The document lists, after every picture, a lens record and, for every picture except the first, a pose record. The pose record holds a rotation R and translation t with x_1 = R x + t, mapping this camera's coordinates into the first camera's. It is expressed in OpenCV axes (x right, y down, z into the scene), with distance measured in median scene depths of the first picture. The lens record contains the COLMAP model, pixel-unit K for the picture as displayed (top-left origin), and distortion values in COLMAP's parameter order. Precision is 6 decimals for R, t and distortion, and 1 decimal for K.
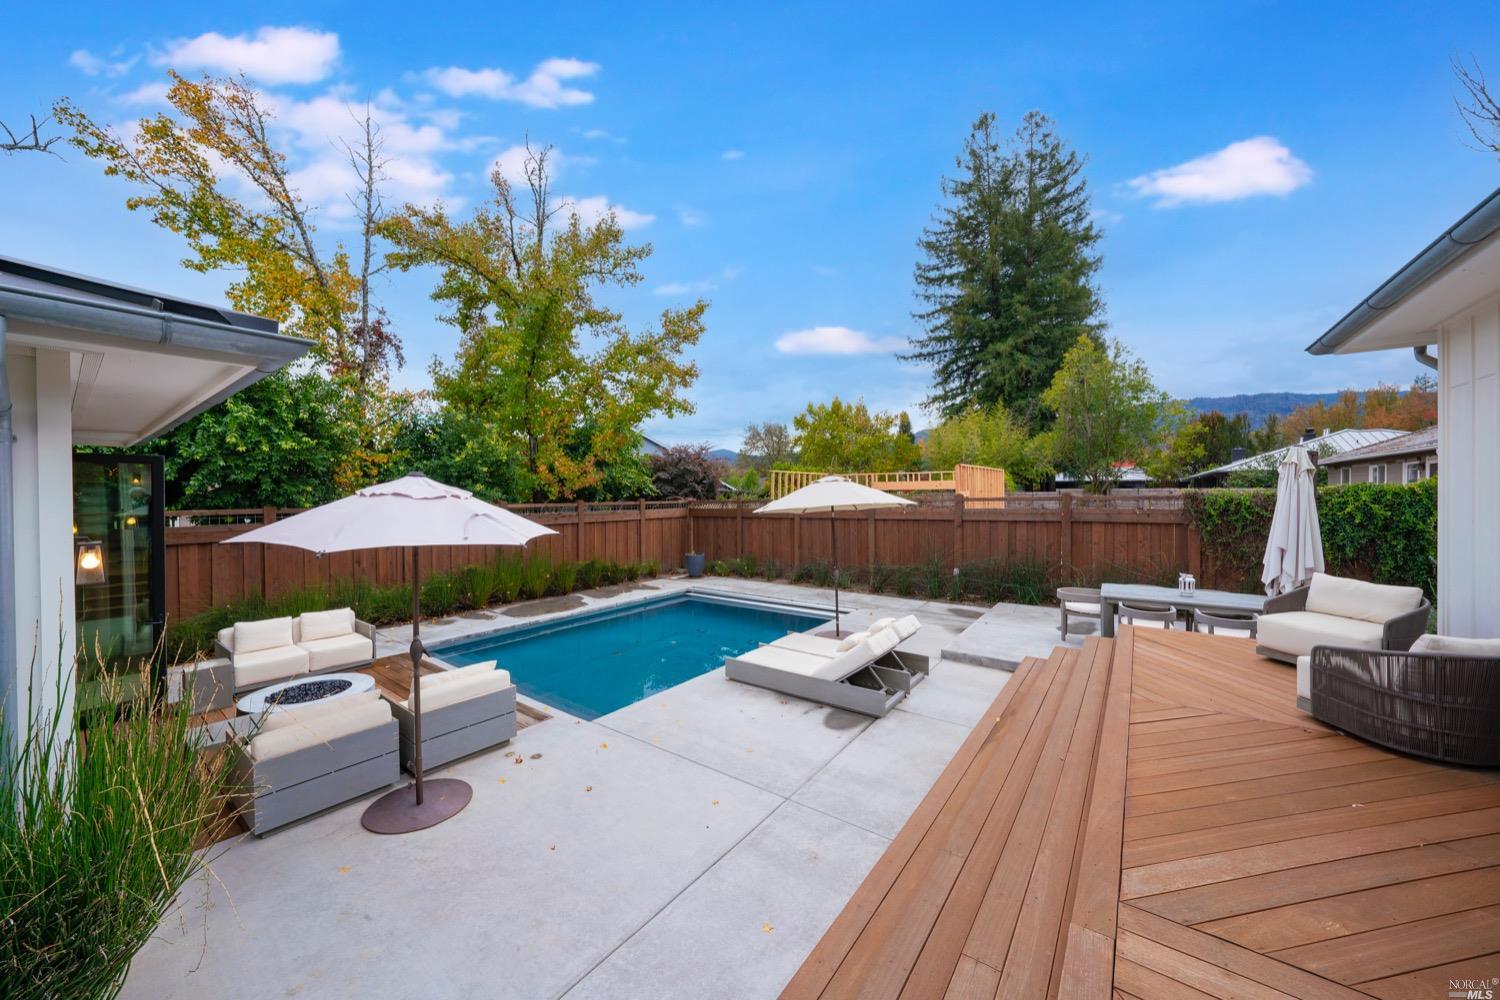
lens RADIAL K [[536.5, 0, 750.0], [0, 536.5, 500.0], [0, 0, 1]] dist [-0.001204, -0.000009]
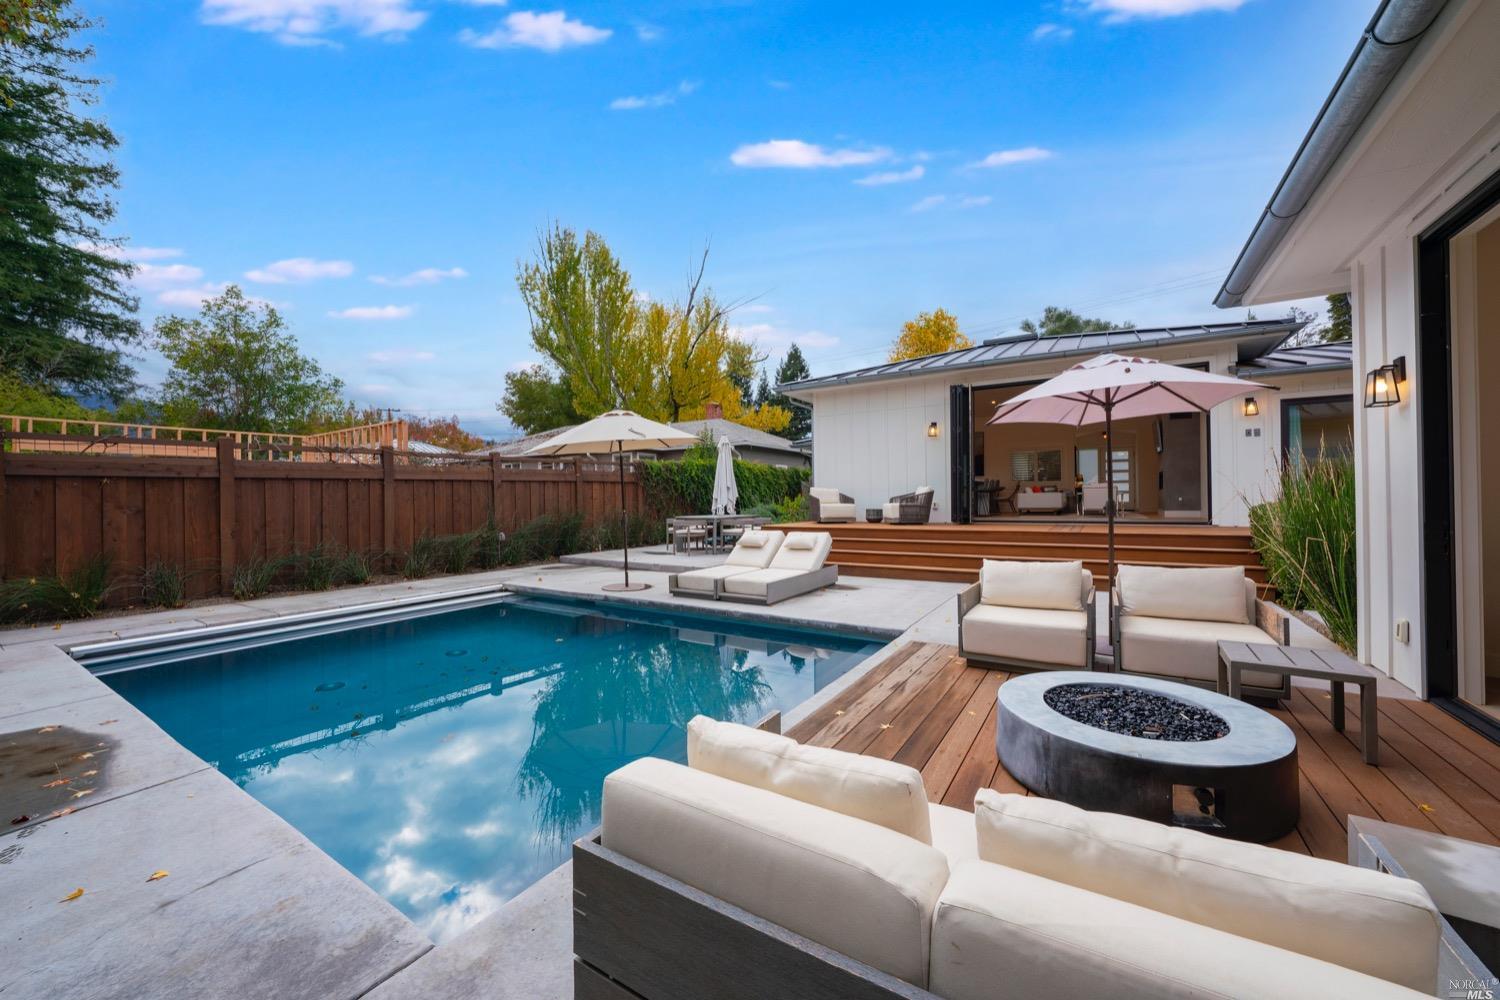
lens RADIAL K [[572.1, 0, 750.0], [0, 572.1, 500.0], [0, 0, 1]] dist [0.000996, 0.000445]
pose [[-0.057841, 0.006255, 0.998306, -0.182103], [0.028505, 0.999583, -0.004612, 0.026403], [-0.997919, 0.028190, -0.057995, 0.192402]]
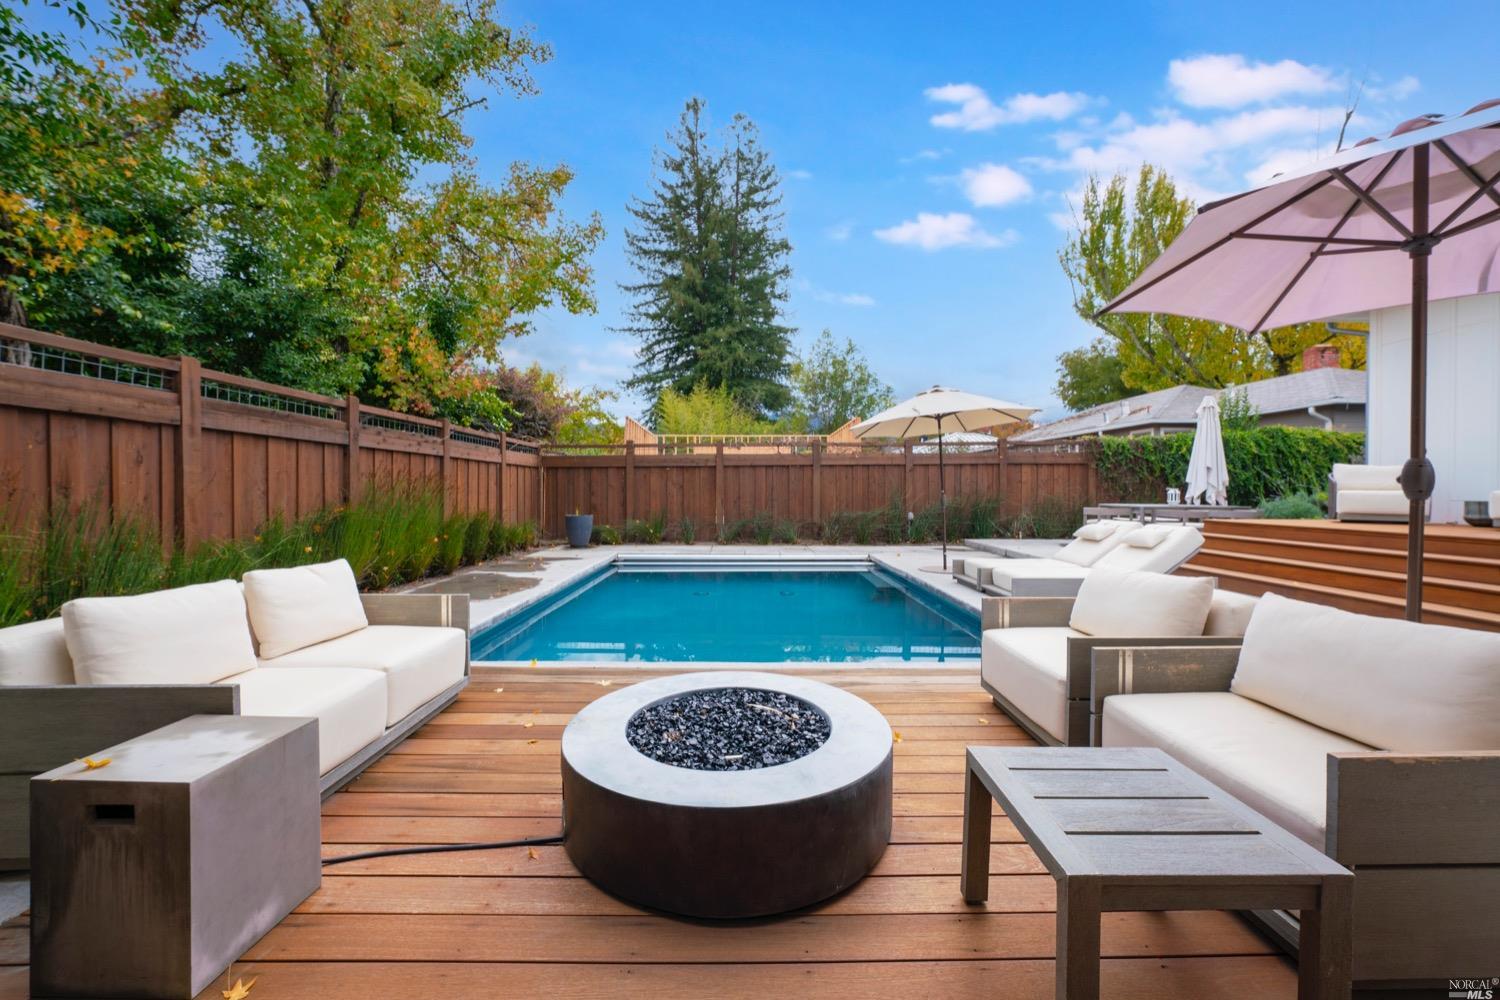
lens RADIAL K [[577.1, 0, 750.0], [0, 577.1, 500.0], [0, 0, 1]] dist [-0.001484, -0.000148]
pose [[0.794910, -0.000240, 0.606727, -0.148816], [0.000890, 0.999999, -0.000771, 0.031386], [-0.606726, 0.001153, 0.794910, 0.101659]]
